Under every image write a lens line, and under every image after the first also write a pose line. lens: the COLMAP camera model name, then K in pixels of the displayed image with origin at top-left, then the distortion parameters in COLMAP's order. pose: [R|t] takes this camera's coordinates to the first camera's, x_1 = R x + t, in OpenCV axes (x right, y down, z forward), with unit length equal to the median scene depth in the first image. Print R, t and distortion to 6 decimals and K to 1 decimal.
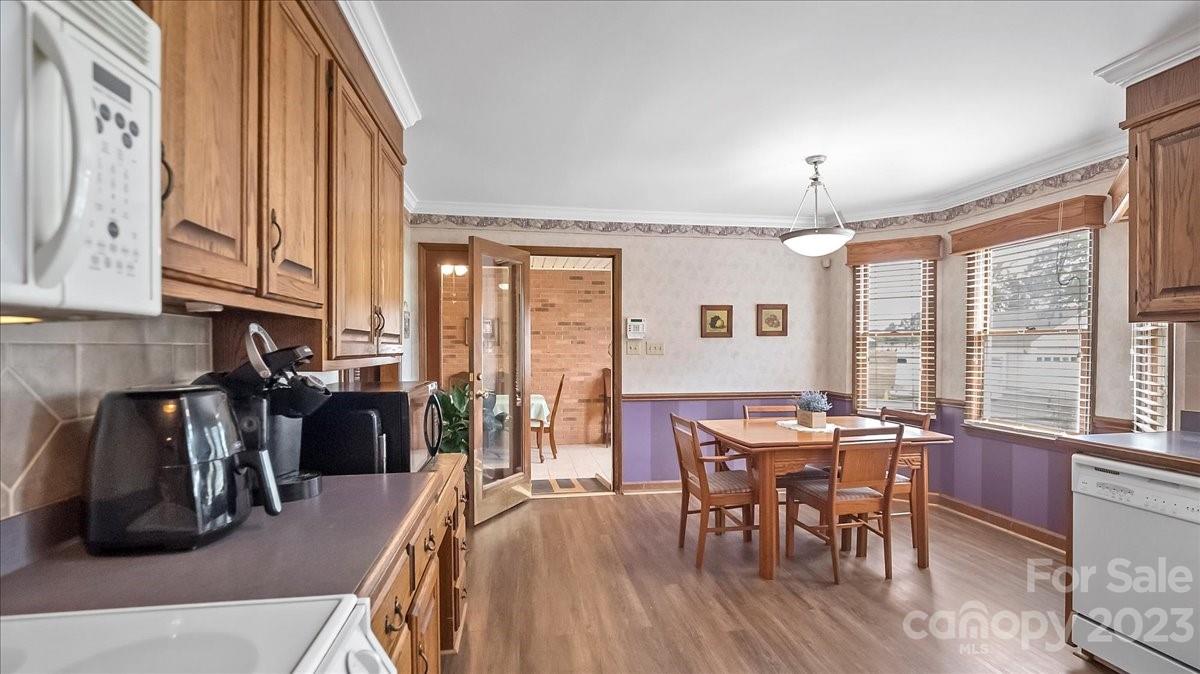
lens RADIAL K [[549.4, 0, 600.0], [0, 549.4, 337.0], [0, 0, 1]] dist [-0.000554, -0.000112]
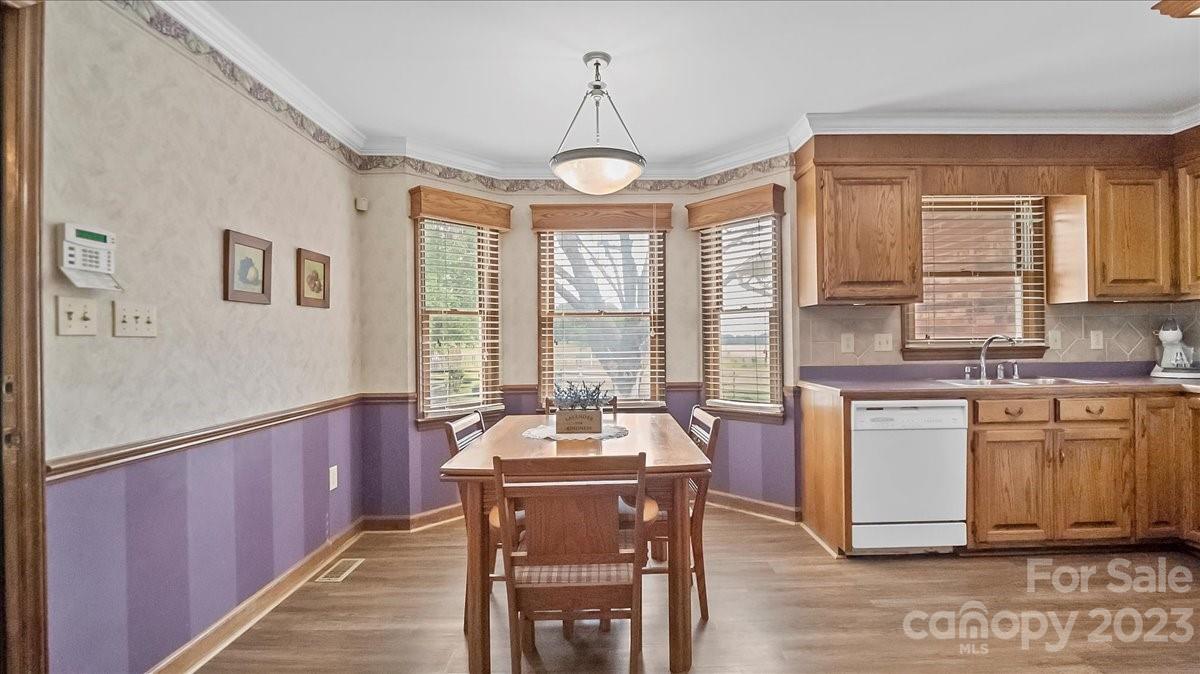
lens RADIAL K [[549.4, 0, 600.0], [0, 549.4, 337.0], [0, 0, 1]] dist [-0.000554, -0.000112]
pose [[0.132391, 0.008372, 0.991162, -0.229906], [-0.006096, 0.999952, -0.007632, 0.033460], [-0.991179, -0.005032, 0.132435, 0.642985]]
